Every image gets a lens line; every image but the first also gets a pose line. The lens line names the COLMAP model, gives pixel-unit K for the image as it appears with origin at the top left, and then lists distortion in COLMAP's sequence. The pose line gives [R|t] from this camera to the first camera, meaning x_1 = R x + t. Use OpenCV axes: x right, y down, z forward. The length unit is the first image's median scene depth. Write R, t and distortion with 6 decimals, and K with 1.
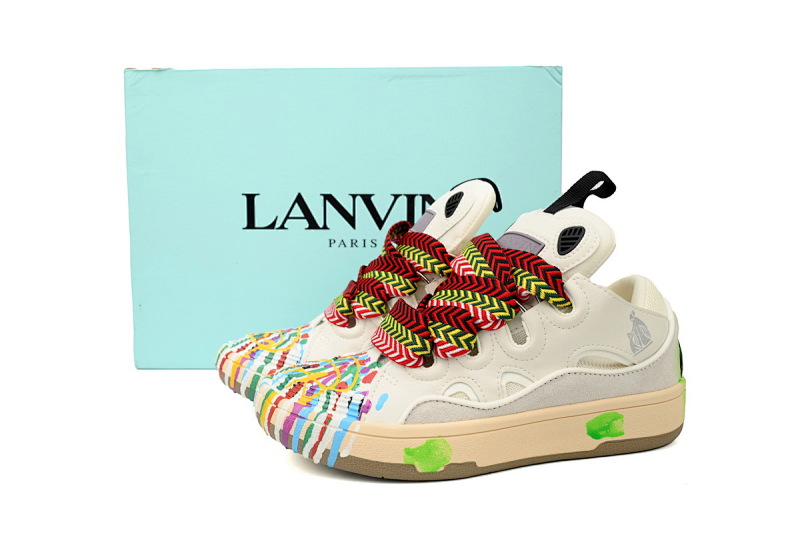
lens RADIAL K [[719.8, 0, 398.5], [0, 719.8, 268.3], [0, 0, 1]] dist [0.015526, -0.016524]
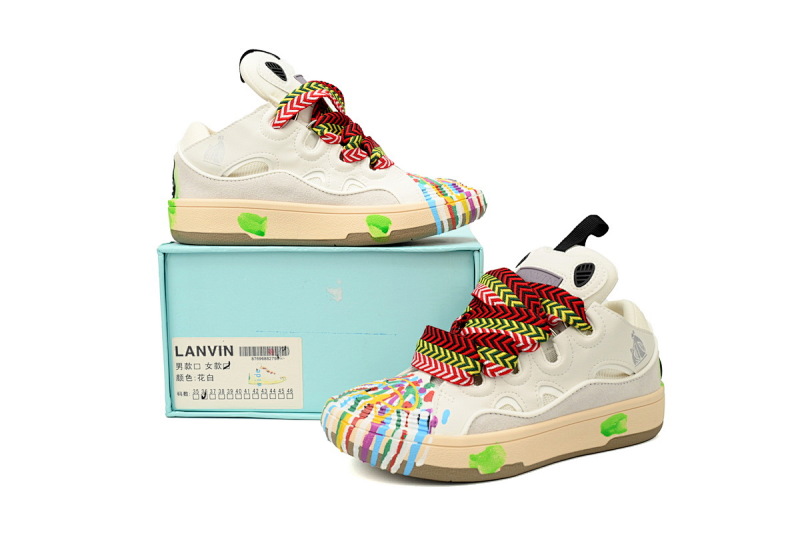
lens RADIAL K [[719.8, 0, 401.7], [0, 719.8, 262.2], [0, 0, 1]] dist [0.015526, -0.016524]
pose [[0.981575, -0.020770, 0.189943, -0.307012], [0.023174, 0.999677, -0.010442, -0.056304], [-0.189664, 0.014652, 0.981740, -0.146307]]
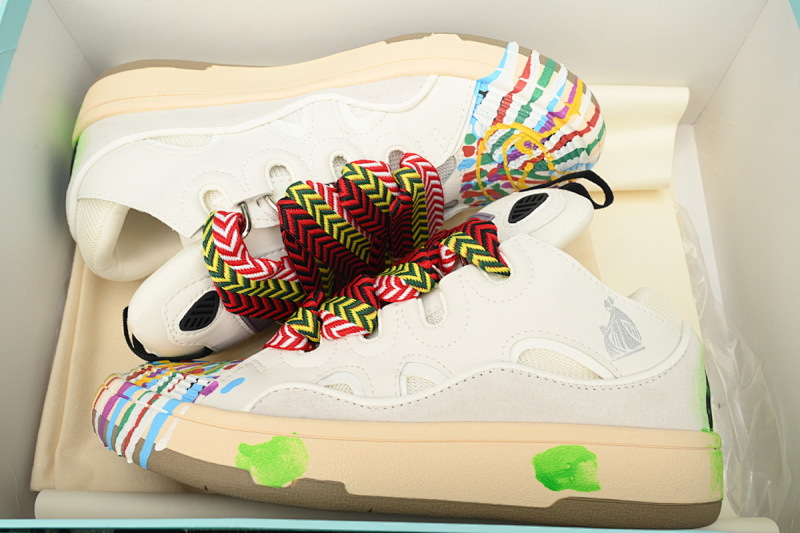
lens RADIAL K [[719.8, 0, 404.1], [0, 719.8, 267.9], [0, 0, 1]] dist [0.015526, -0.016524]
pose [[0.973396, 0.029701, -0.227196, 0.297832], [-0.105066, 0.939032, -0.327384, 0.287252], [0.203621, 0.342545, 0.917170, 0.329177]]
